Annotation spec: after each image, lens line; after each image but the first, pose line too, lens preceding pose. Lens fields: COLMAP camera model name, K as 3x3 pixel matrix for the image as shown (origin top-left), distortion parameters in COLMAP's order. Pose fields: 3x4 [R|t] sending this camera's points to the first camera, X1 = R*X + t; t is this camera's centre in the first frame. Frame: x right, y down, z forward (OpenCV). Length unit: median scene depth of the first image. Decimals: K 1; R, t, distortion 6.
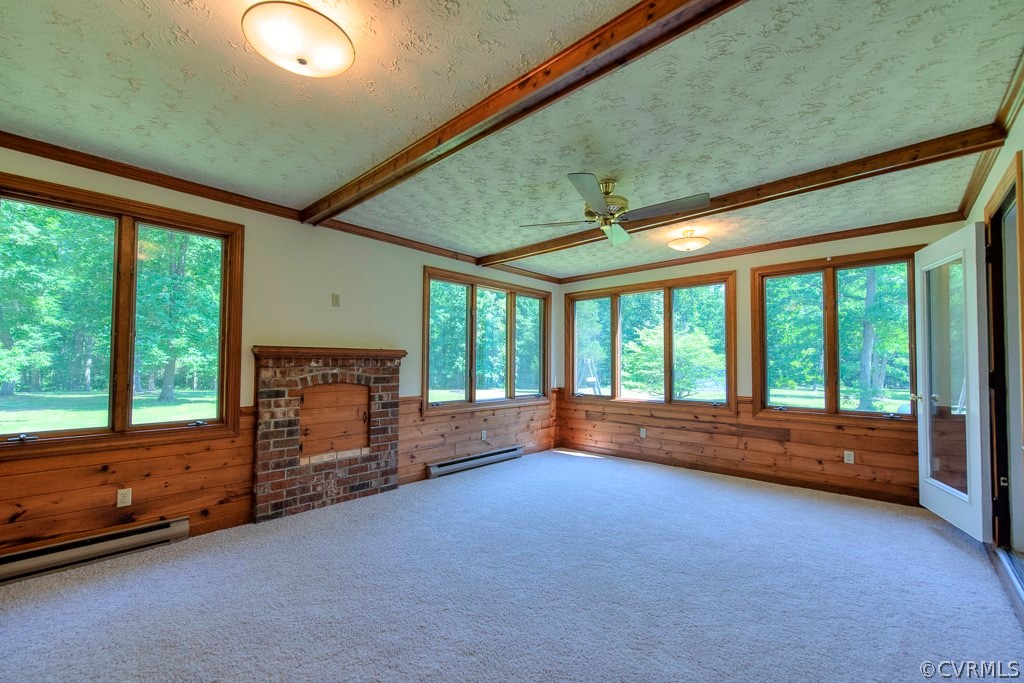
lens RADIAL K [[432.3, 0, 511.8], [0, 432.3, 346.3], [0, 0, 1]] dist [0.004333, 0.000324]
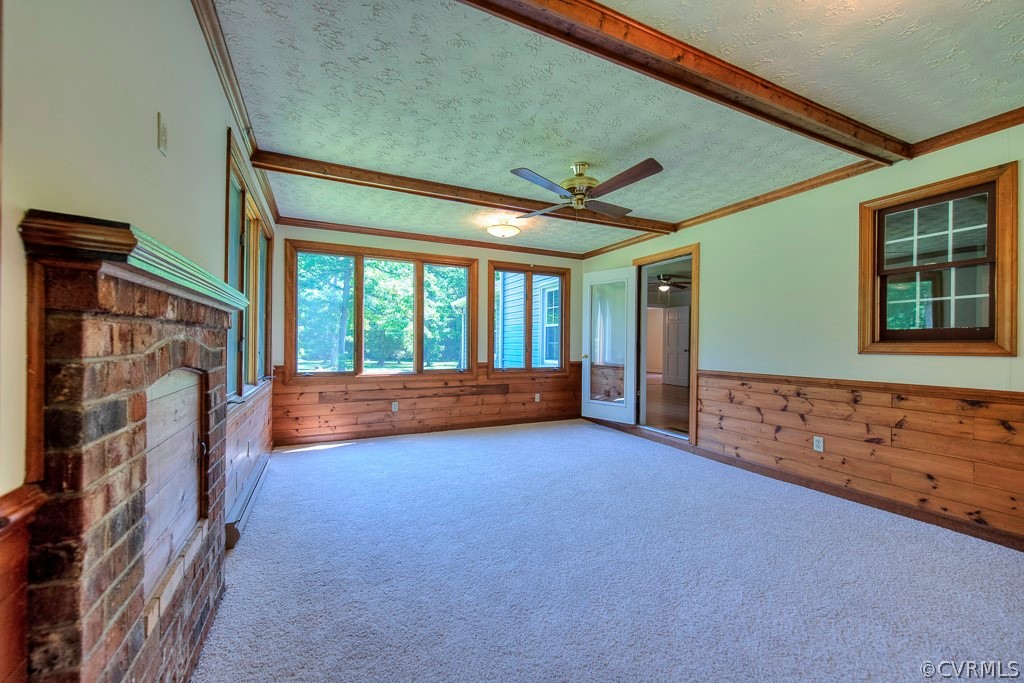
lens RADIAL K [[403.2, 0, 511.6], [0, 403.2, 343.1], [0, 0, 1]] dist [0.000657, 0.000050]
pose [[0.349302, -0.000713, 0.937010, -0.492567], [-0.043418, 0.998913, 0.016946, 0.035511], [-0.936004, -0.046602, 0.348891, 0.493953]]
